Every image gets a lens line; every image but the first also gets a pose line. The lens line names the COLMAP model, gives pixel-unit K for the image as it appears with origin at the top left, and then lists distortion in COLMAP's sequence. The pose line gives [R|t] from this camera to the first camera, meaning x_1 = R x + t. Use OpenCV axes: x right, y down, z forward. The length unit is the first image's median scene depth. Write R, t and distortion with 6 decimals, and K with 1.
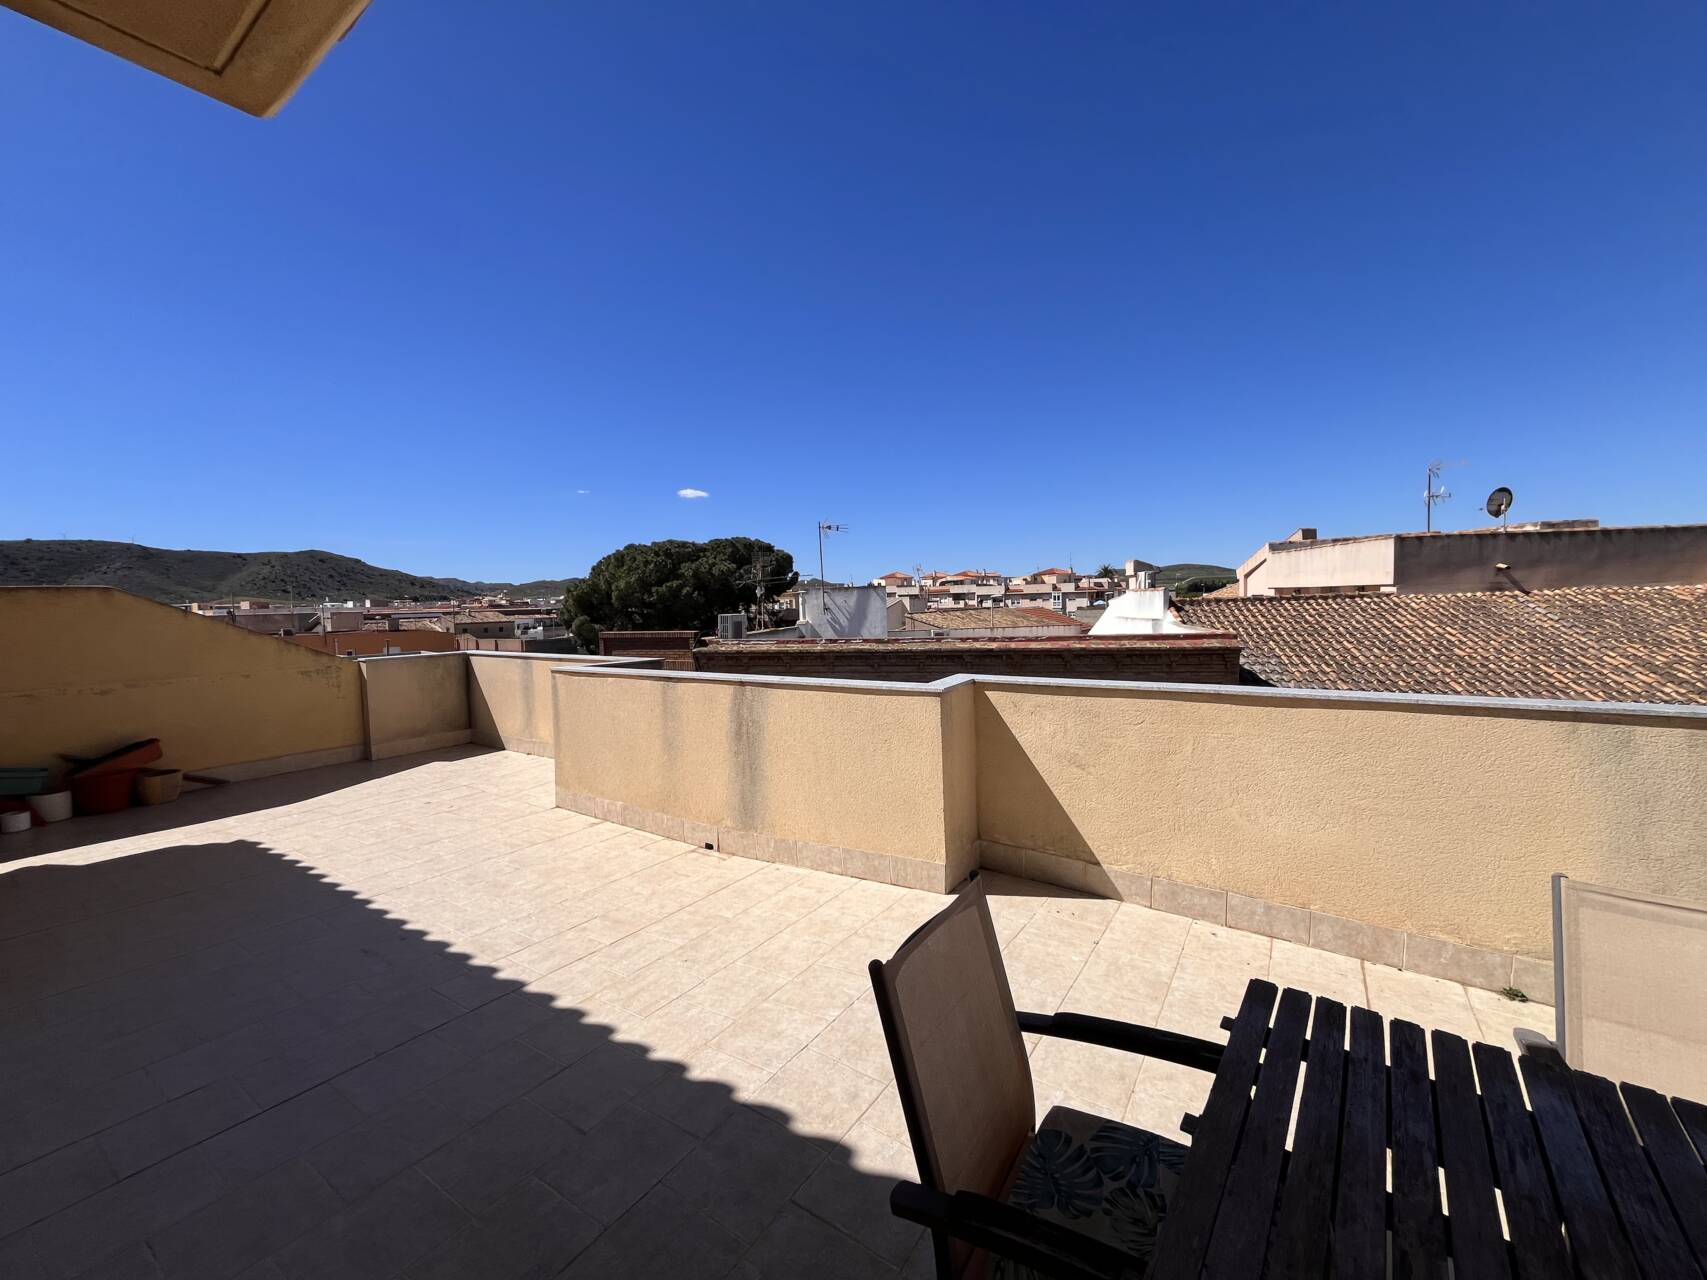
lens RADIAL K [[687.1, 0, 844.6], [0, 687.1, 647.1], [0, 0, 1]] dist [-0.002881, -0.000034]
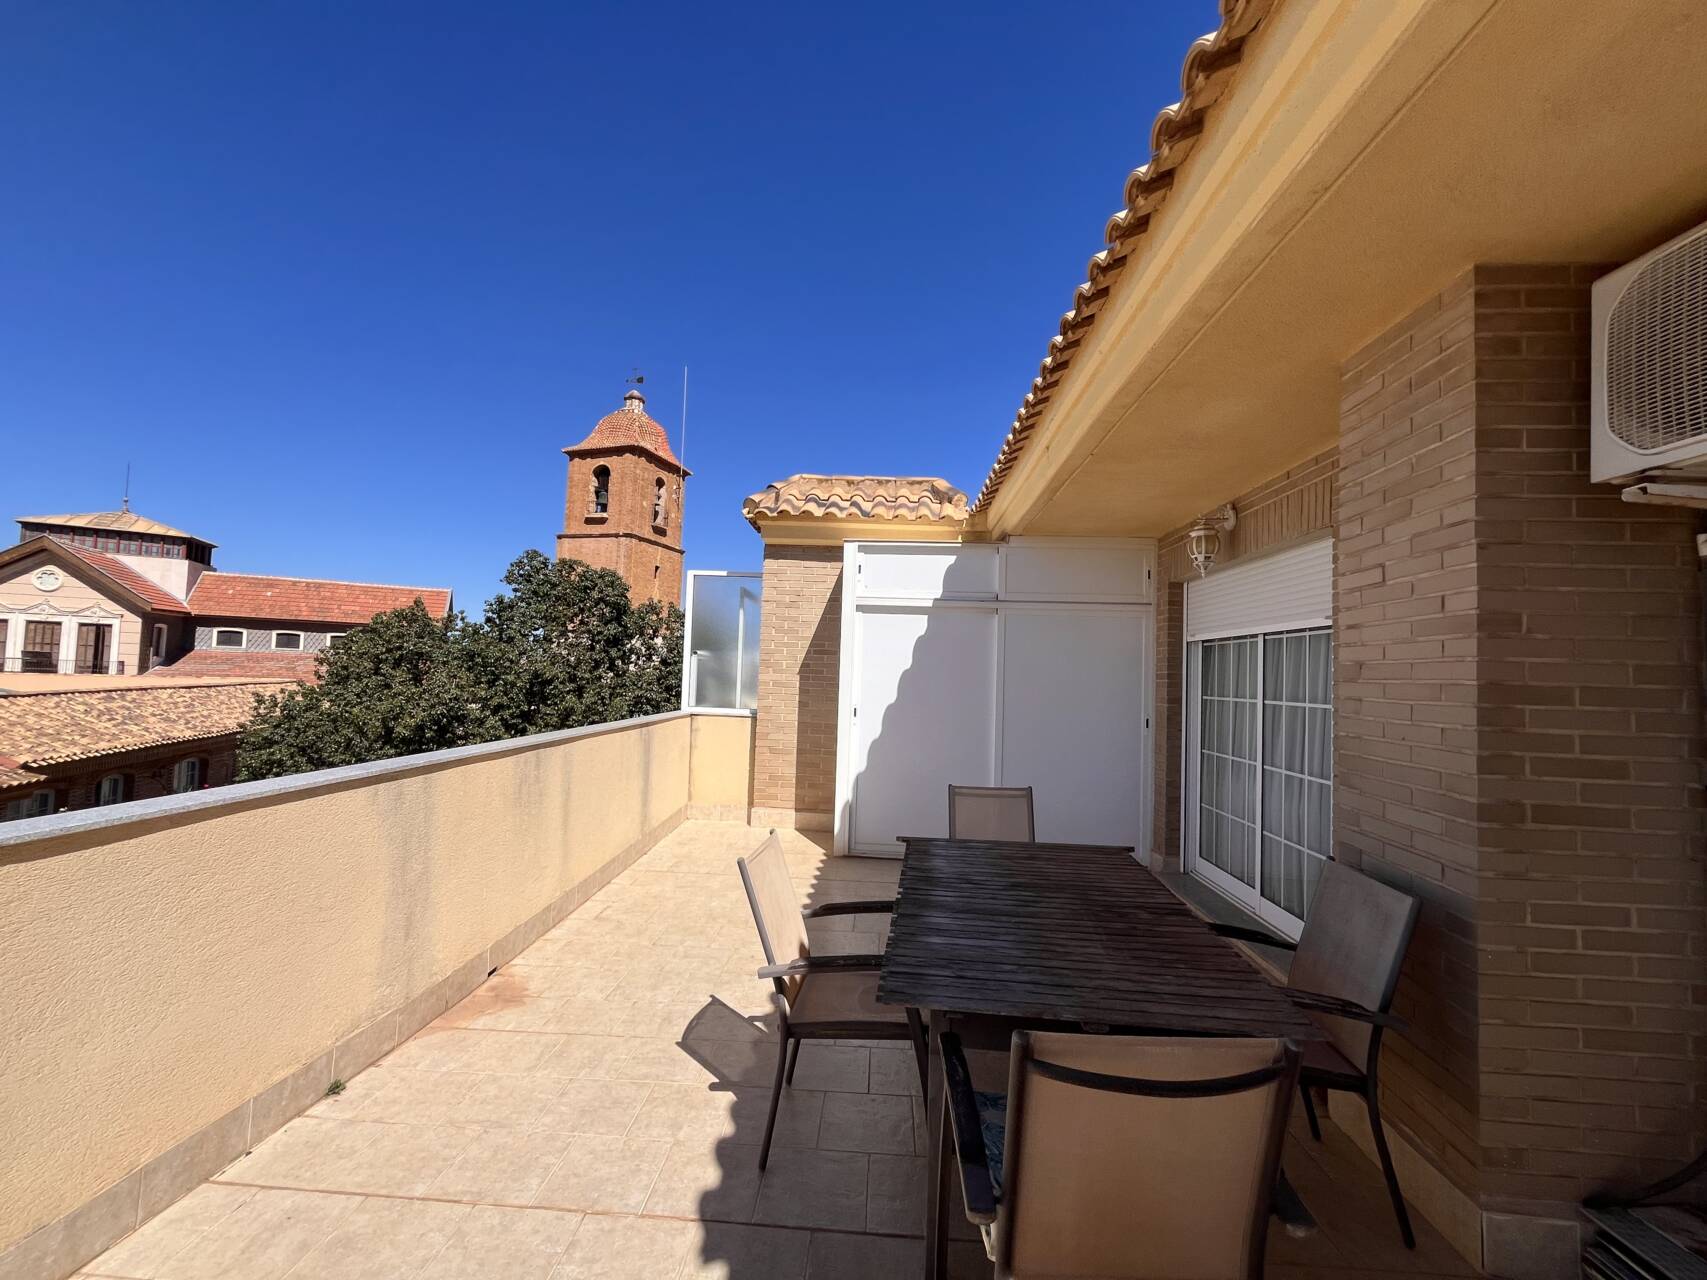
lens RADIAL K [[687.1, 0, 842.8], [0, 687.1, 642.1], [0, 0, 1]] dist [-0.002881, -0.000034]
pose [[-0.505181, 0.048565, 0.861646, -0.043727], [0.038608, 0.998688, -0.033653, -0.009211], [-0.862149, 0.016265, -0.506393, 0.178029]]
